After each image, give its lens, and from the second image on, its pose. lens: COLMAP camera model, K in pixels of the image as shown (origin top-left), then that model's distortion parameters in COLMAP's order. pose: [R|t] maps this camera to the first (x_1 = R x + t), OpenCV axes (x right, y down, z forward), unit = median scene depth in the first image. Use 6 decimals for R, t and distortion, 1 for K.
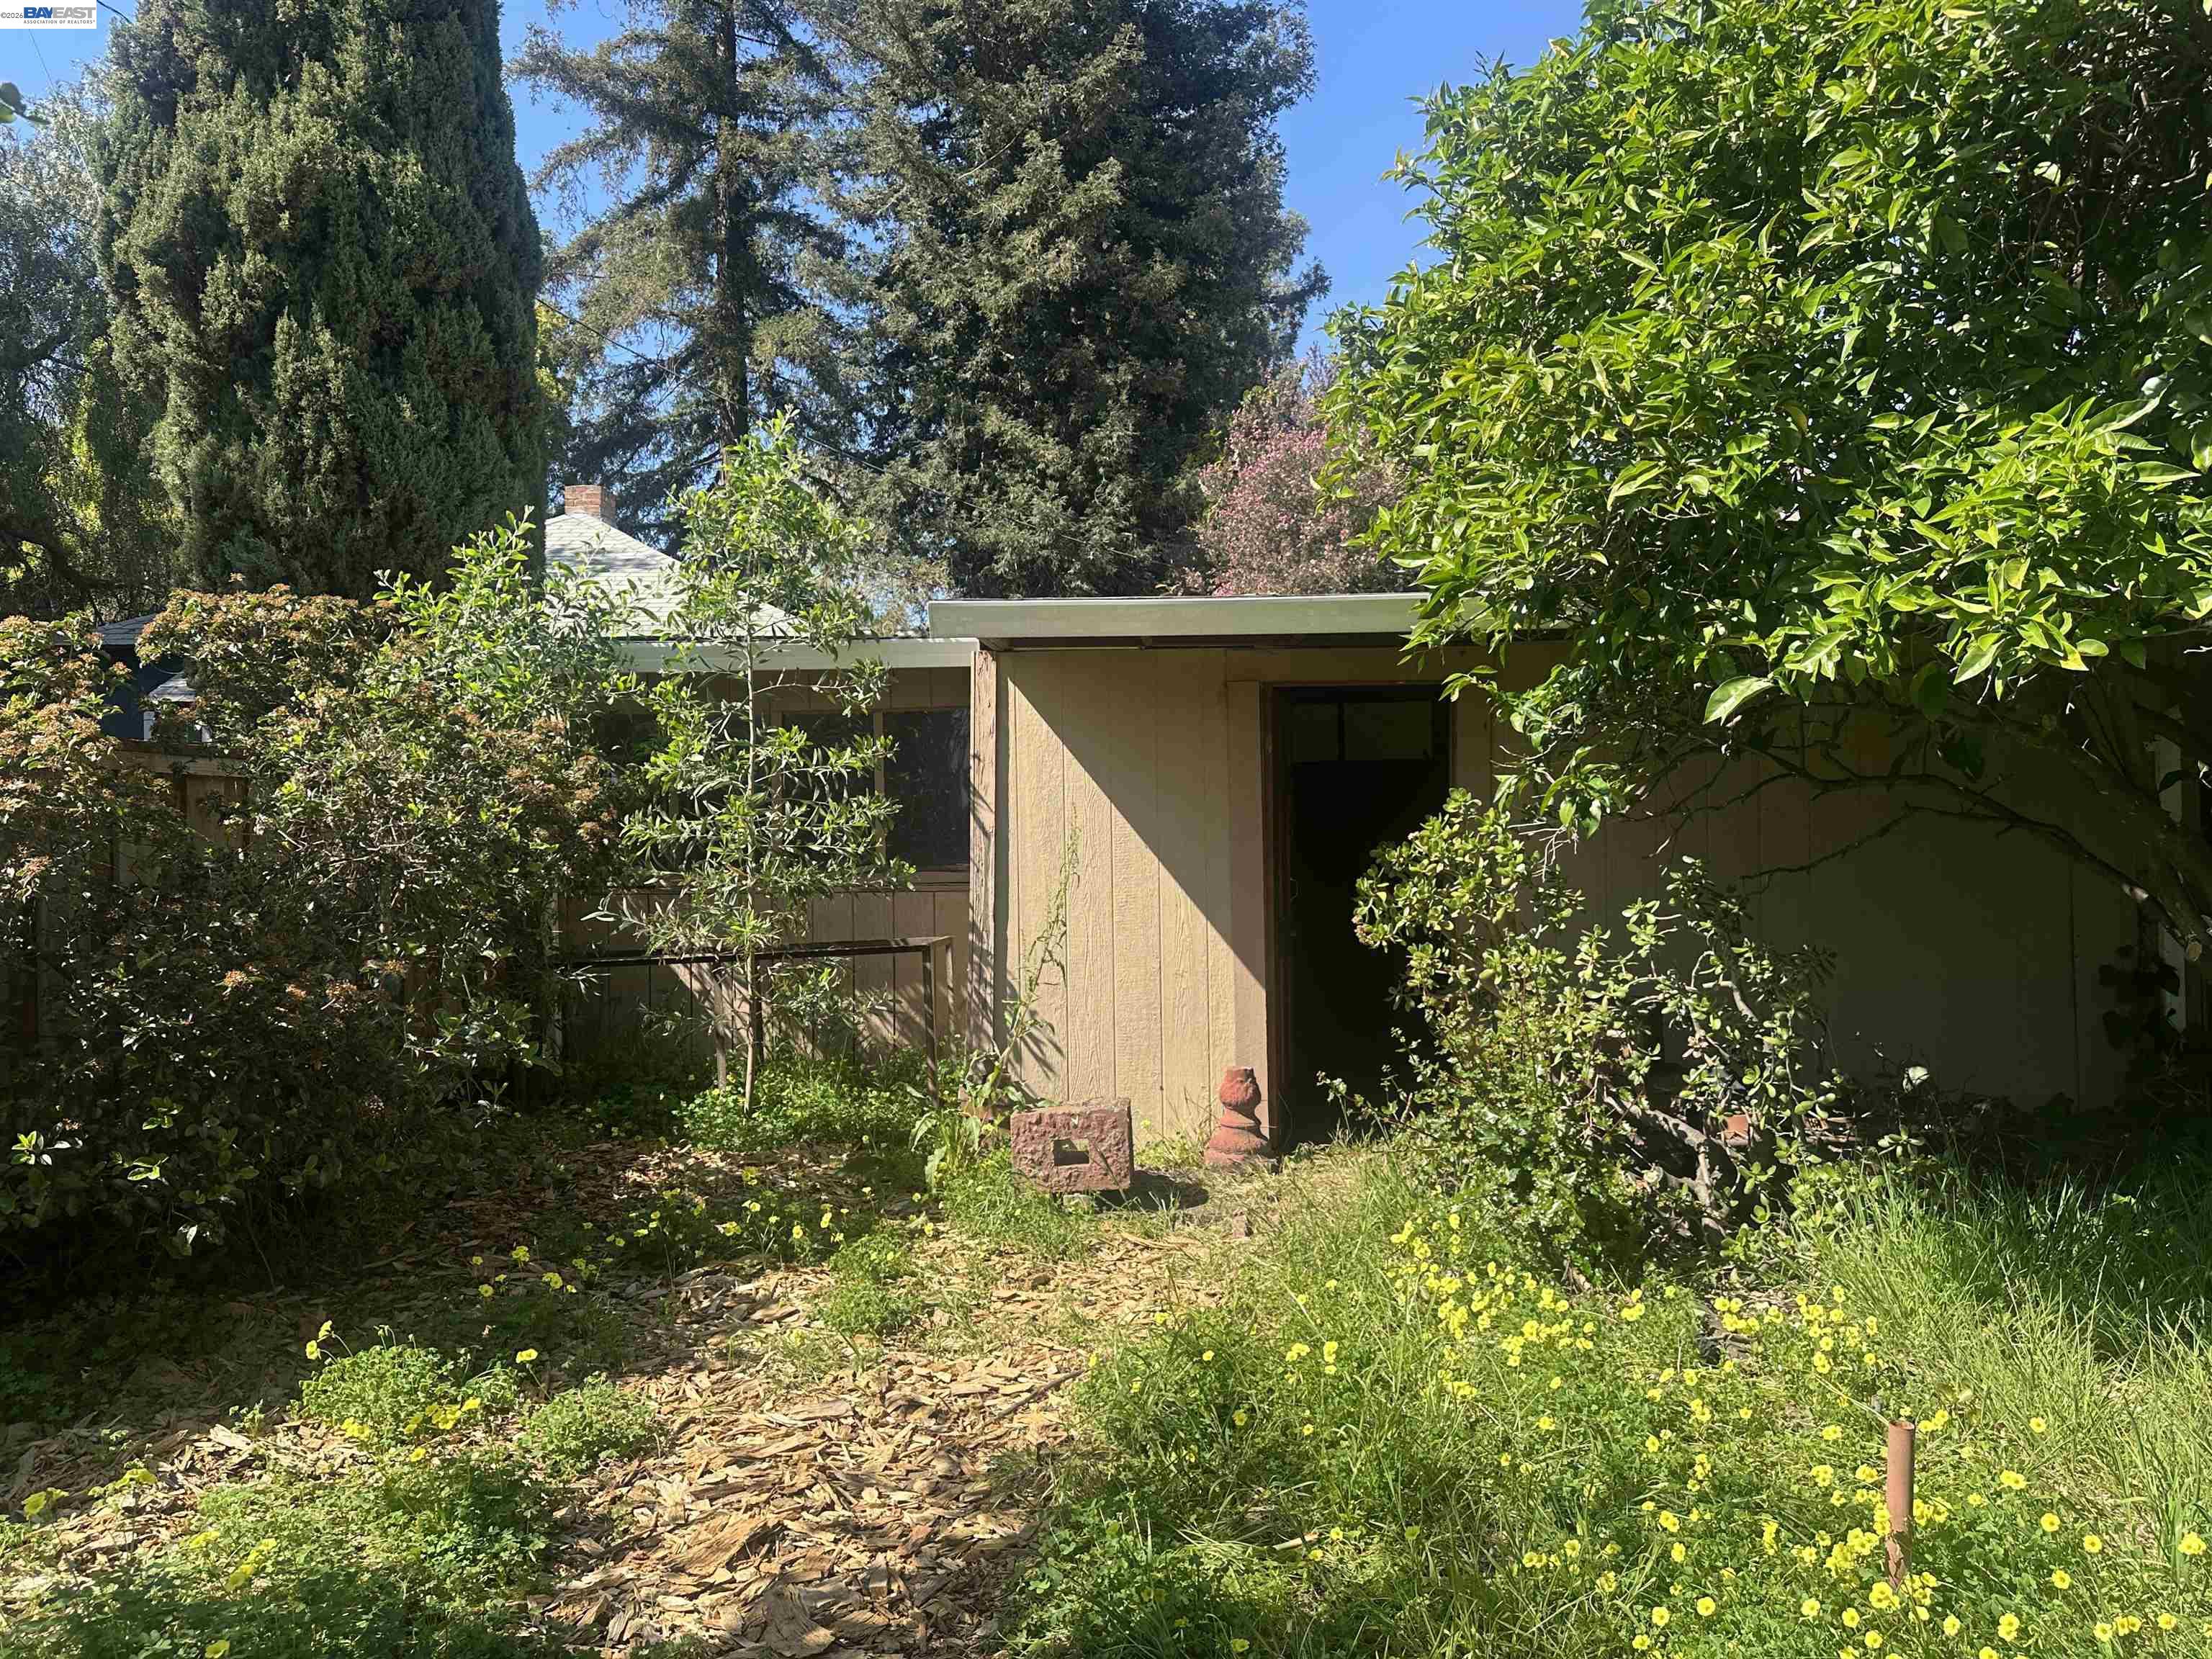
lens RADIAL K [[1552.4, 0, 1116.8], [0, 1552.4, 858.5], [0, 0, 1]] dist [0.068232, -0.082041]
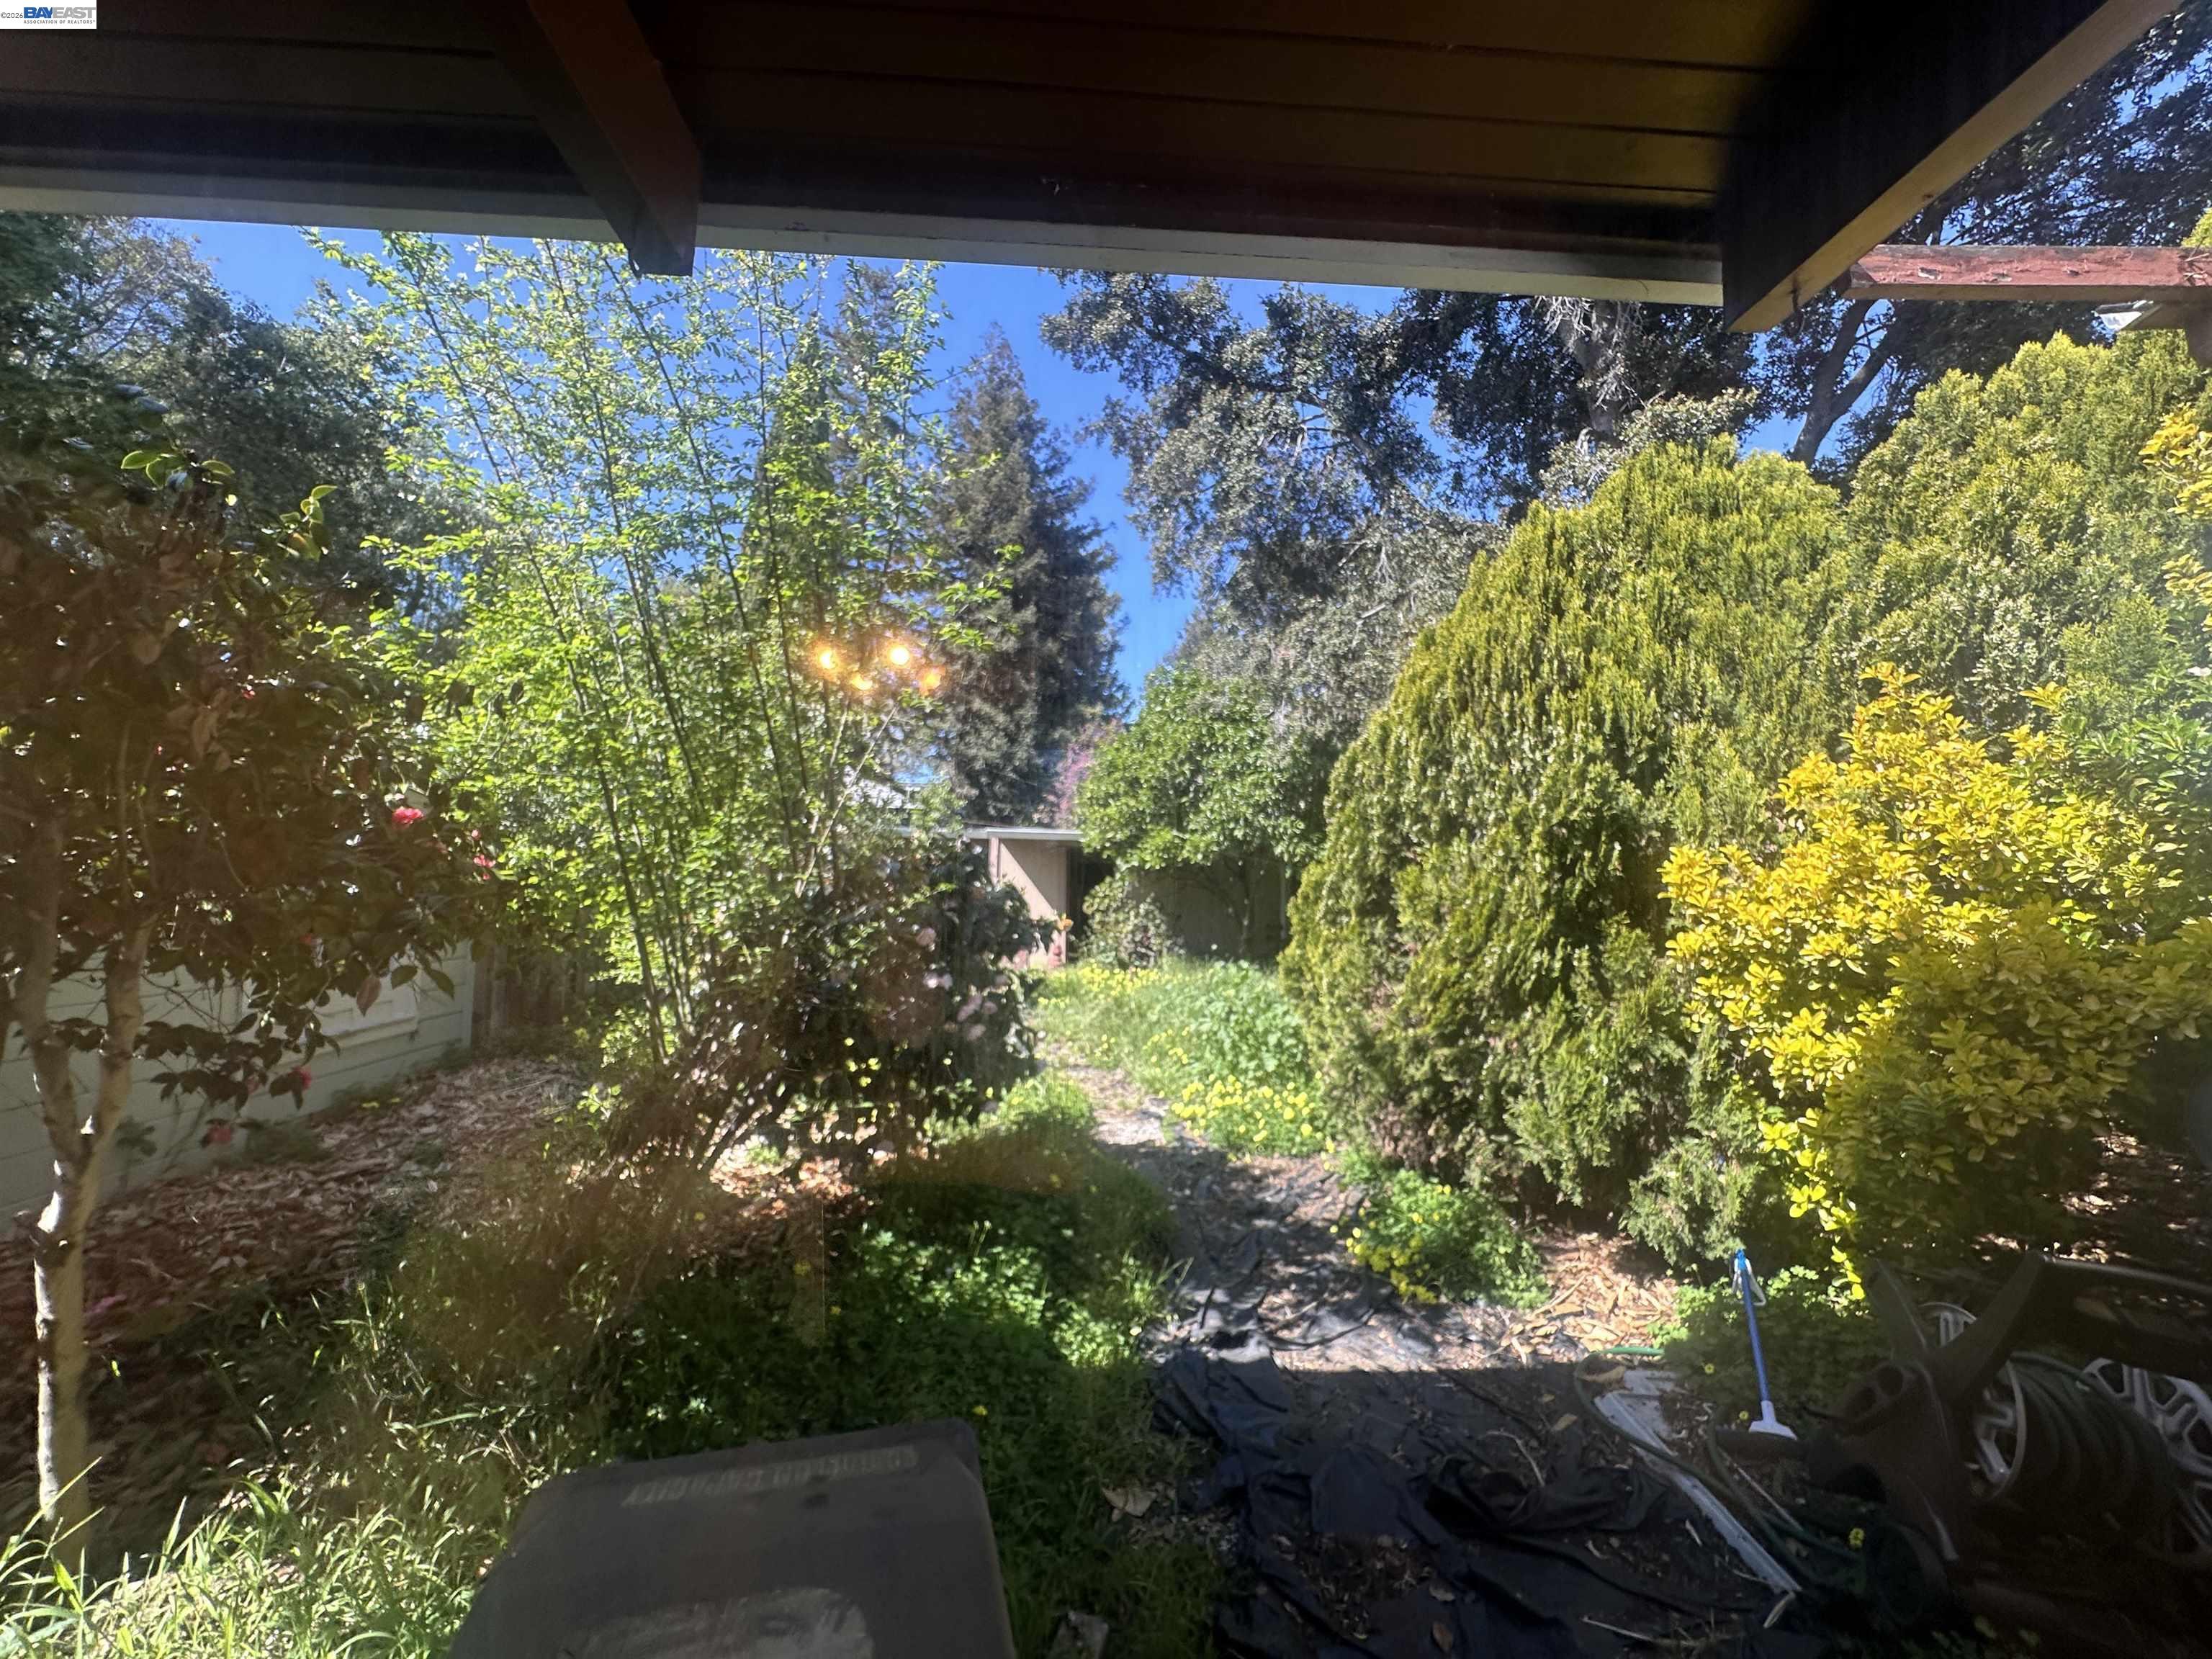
lens RADIAL K [[890.0, 0, 1093.6], [0, 890.0, 845.1], [0, 0, 1]] dist [-0.000663, 0.000667]
pose [[0.996051, 0.036460, 0.080955, -0.005800], [-0.031688, 0.997727, -0.059471, 0.003669], [-0.082939, 0.056671, 0.994942, -0.358540]]
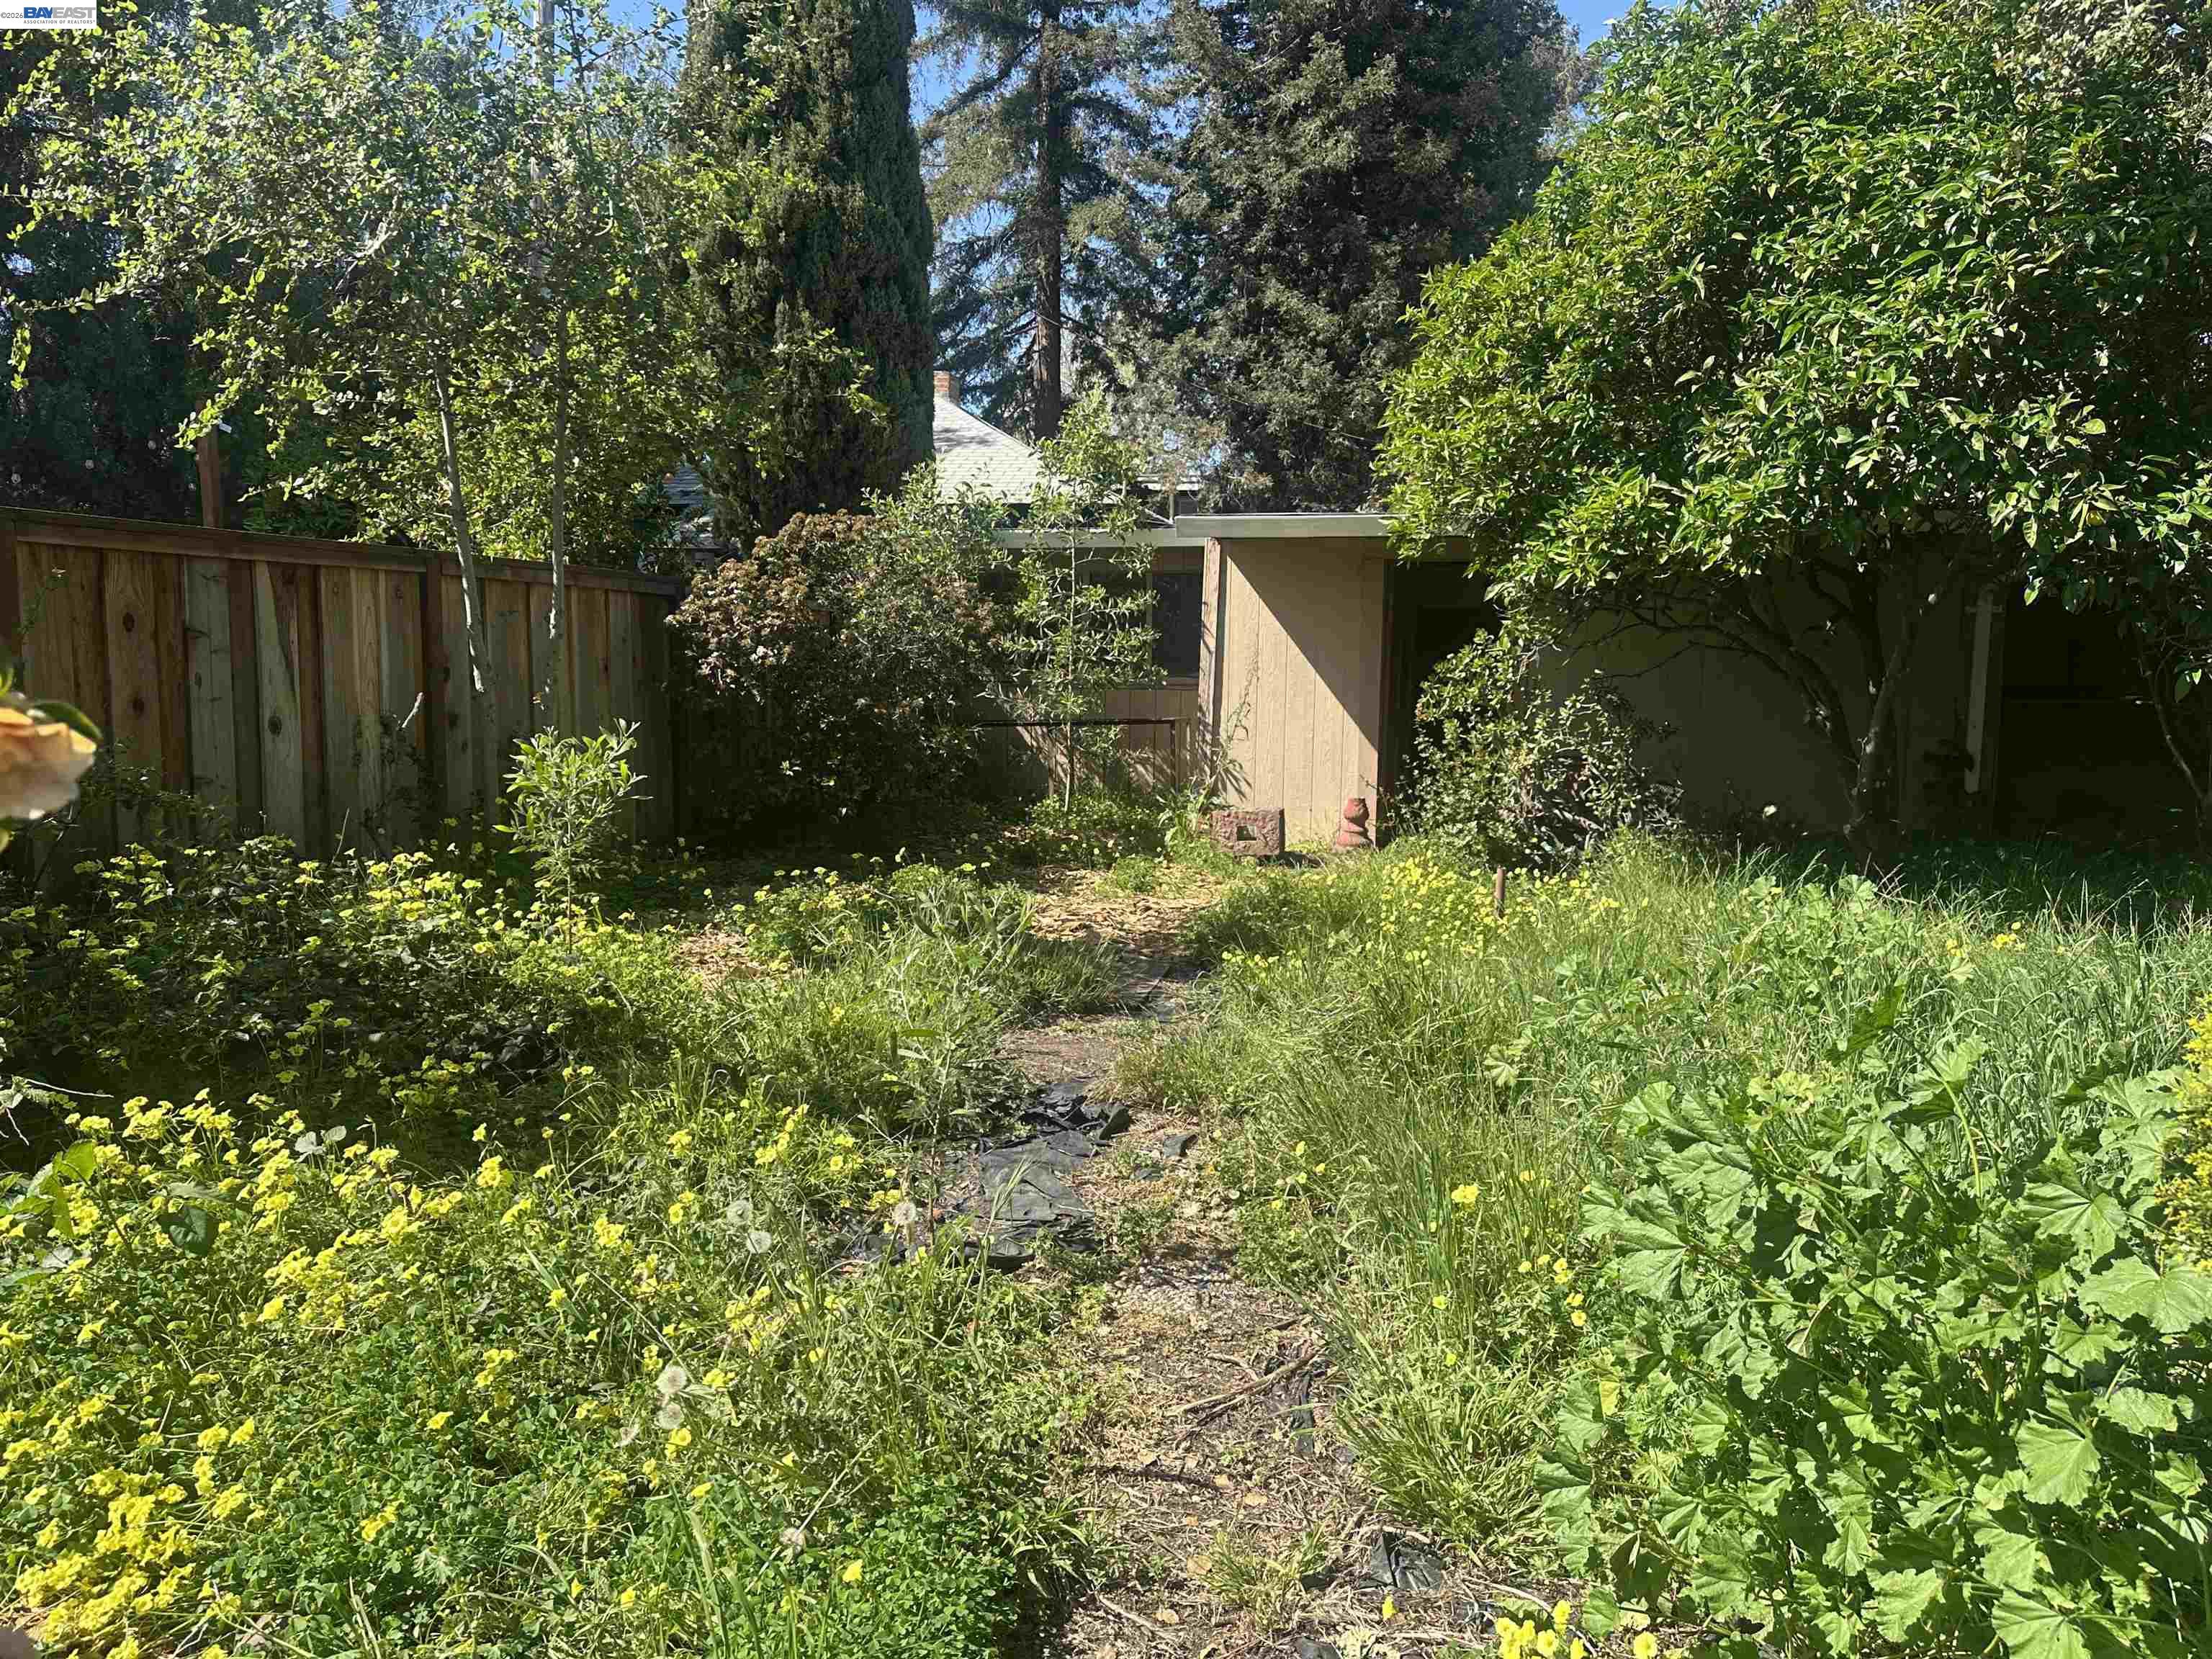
lens RADIAL K [[1552.4, 0, 1066.5], [0, 1552.4, 841.3], [0, 0, 1]] dist [0.068232, -0.082041]
pose [[0.976694, 0.049646, -0.208814, 0.035300], [-0.029308, 0.994617, 0.099388, 0.007202], [0.212624, -0.090951, 0.972892, -0.191337]]
